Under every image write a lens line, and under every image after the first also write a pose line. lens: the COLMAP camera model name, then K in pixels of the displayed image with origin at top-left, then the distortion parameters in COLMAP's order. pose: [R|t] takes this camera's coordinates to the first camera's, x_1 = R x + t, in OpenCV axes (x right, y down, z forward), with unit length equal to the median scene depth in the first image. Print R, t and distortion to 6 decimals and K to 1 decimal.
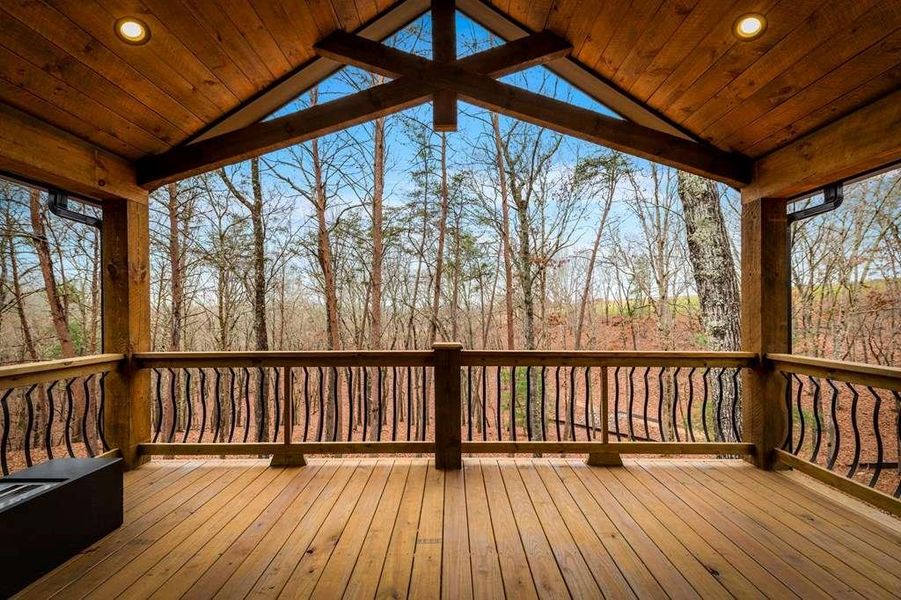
lens RADIAL K [[363.4, 0, 451.1], [0, 363.4, 306.0], [0, 0, 1]] dist [0.001172, 0.000063]
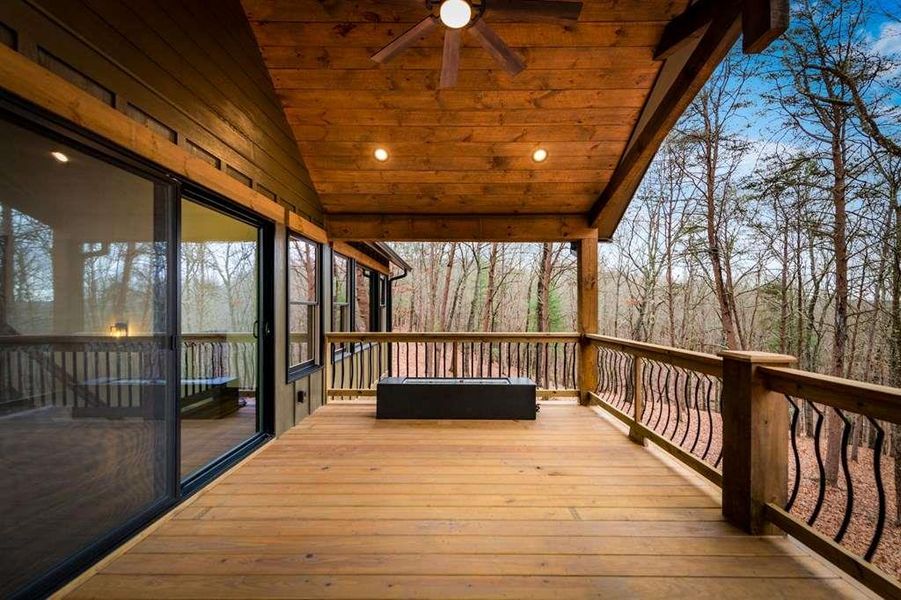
lens RADIAL K [[353.1, 0, 451.7], [0, 353.1, 297.8], [0, 0, 1]] dist [0.000040, -0.000296]
pose [[-0.008885, -0.026369, -0.999613, 0.633774], [0.014755, 0.999540, -0.026498, 0.004639], [0.999852, -0.014985, -0.008492, 0.390864]]
